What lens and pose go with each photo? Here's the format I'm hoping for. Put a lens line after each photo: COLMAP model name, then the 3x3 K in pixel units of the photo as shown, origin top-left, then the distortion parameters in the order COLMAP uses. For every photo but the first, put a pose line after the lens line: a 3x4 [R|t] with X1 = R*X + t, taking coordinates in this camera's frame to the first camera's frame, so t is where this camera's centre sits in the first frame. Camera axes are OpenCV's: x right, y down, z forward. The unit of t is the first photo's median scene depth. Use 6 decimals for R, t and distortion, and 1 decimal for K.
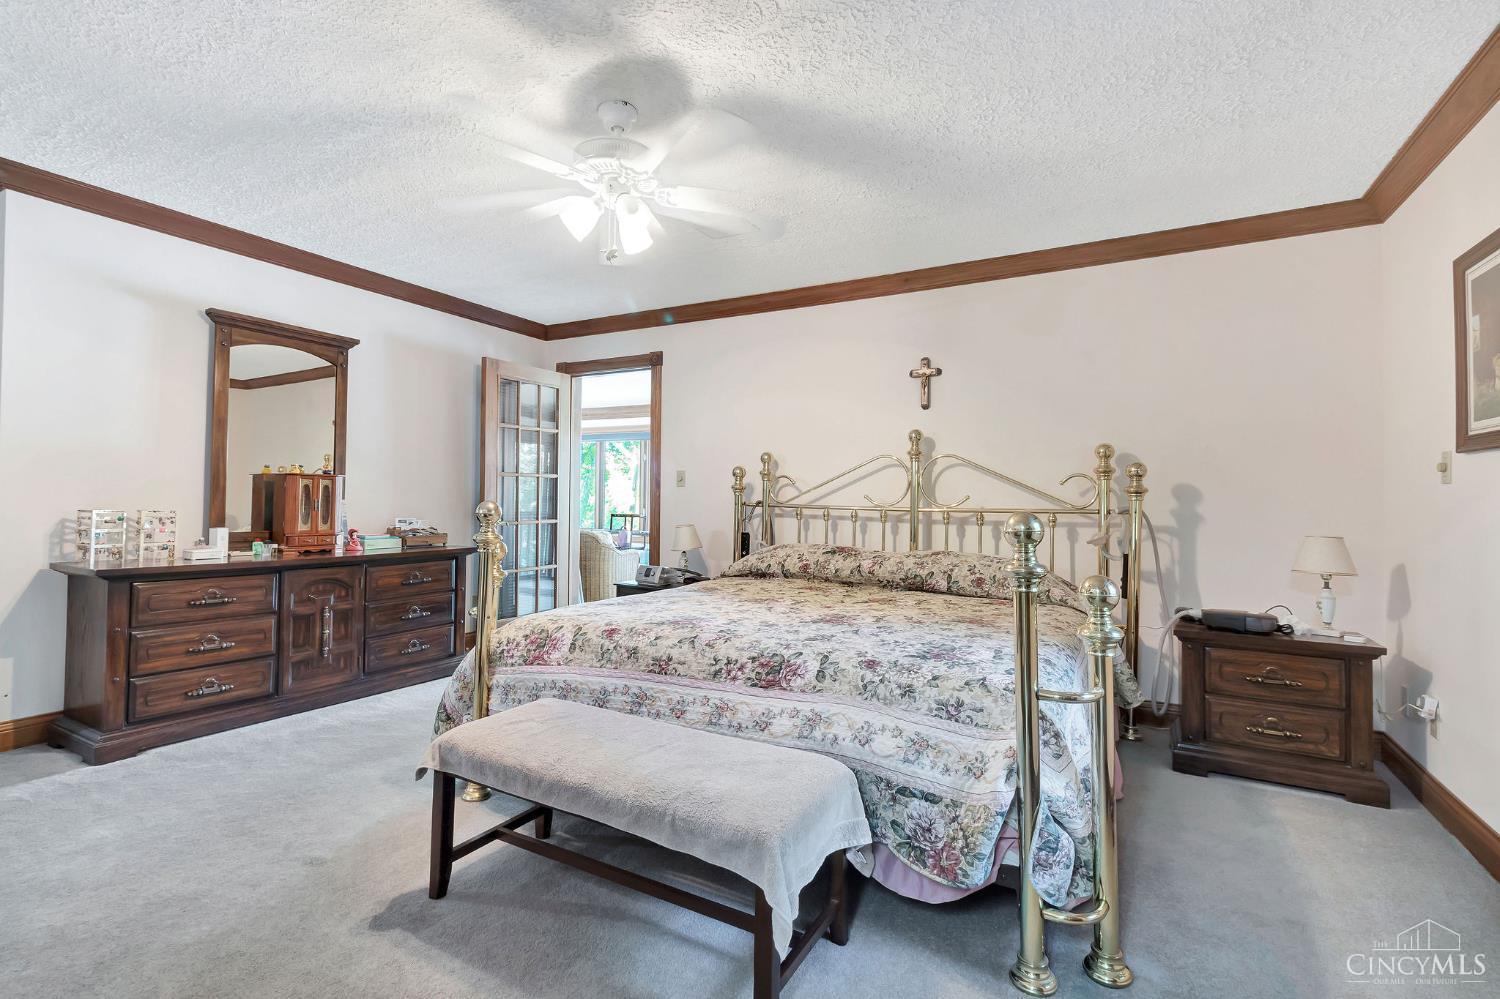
lens RADIAL K [[688.9, 0, 741.9], [0, 688.9, 485.2], [0, 0, 1]] dist [-0.001037, -0.000235]
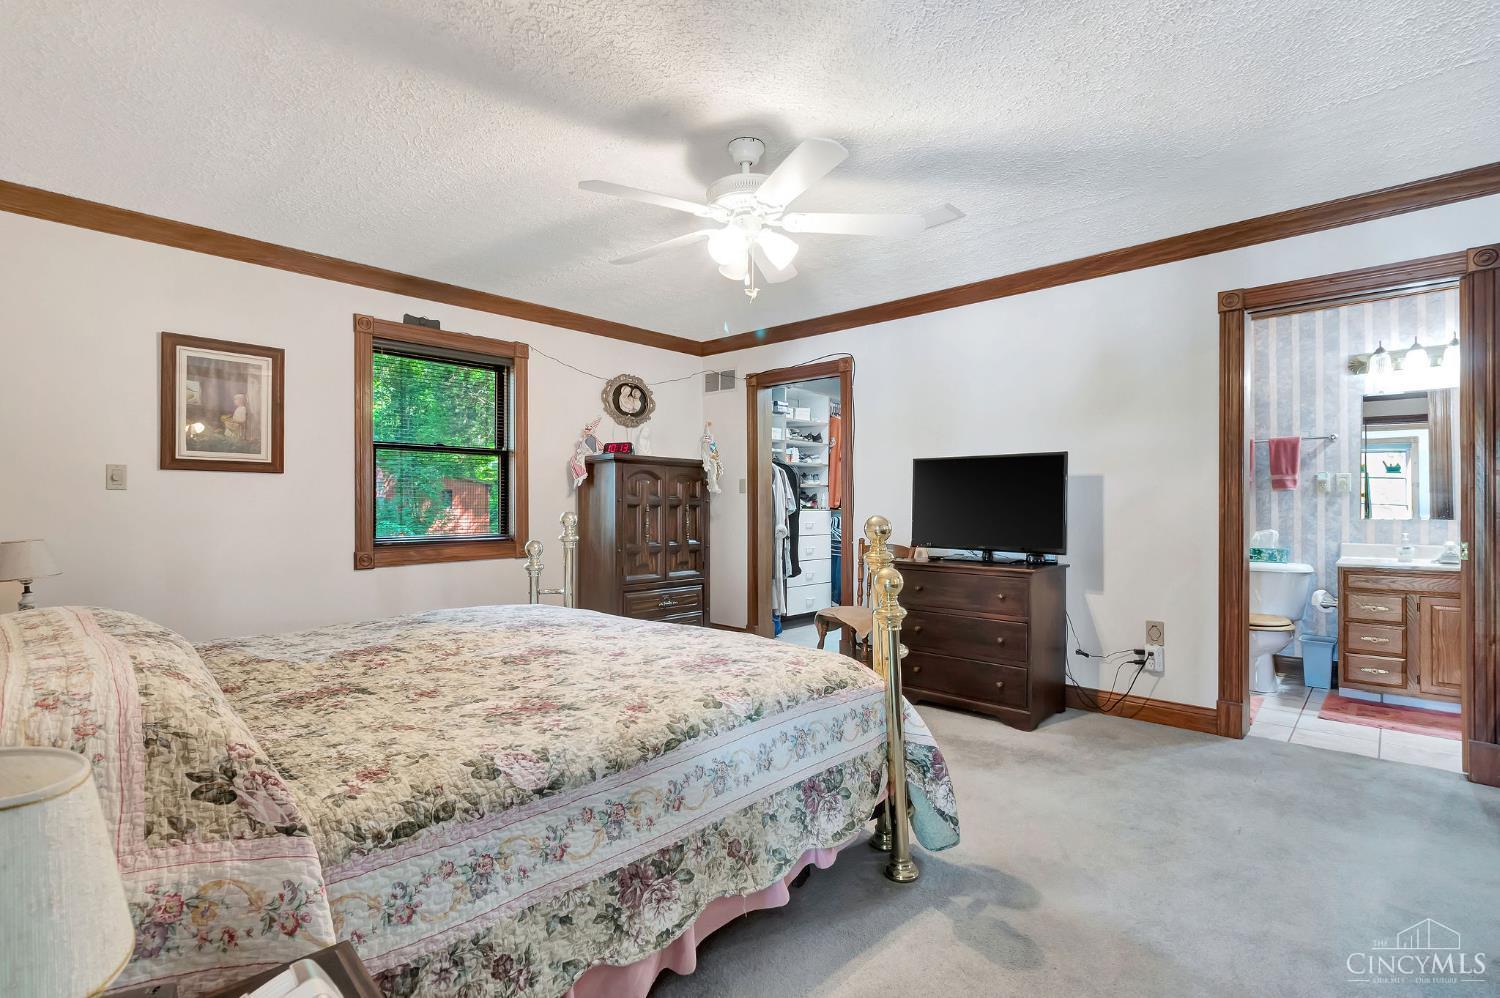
lens RADIAL K [[688.9, 0, 741.9], [0, 688.9, 484.7], [0, 0, 1]] dist [-0.001037, -0.000235]
pose [[-0.968015, -0.007681, 0.250775, -0.334423], [-0.018778, 0.998946, -0.041887, 0.015717], [-0.250189, -0.045256, -0.967139, 1.481722]]
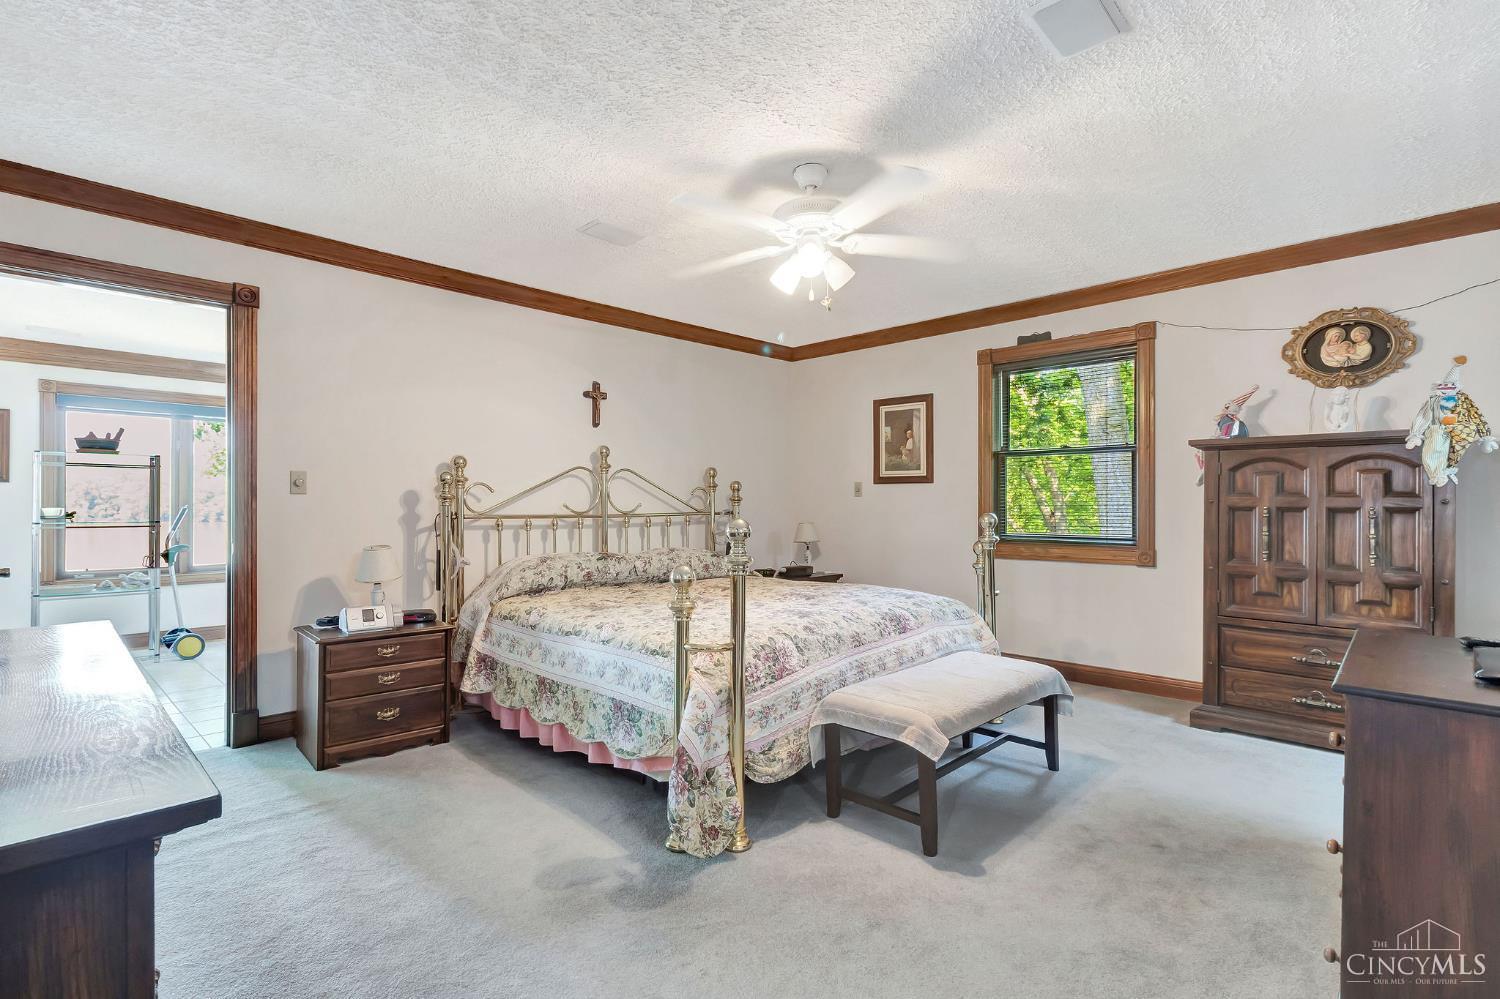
lens RADIAL K [[696.6, 0, 734.4], [0, 696.6, 503.2], [0, 0, 1]] dist [0.000097, 0.000170]
pose [[0.269994, -0.012768, 0.962777, -0.970288], [-0.015338, 0.999728, 0.017559, -0.011093], [-0.962740, -0.019508, 0.269725, 0.586113]]
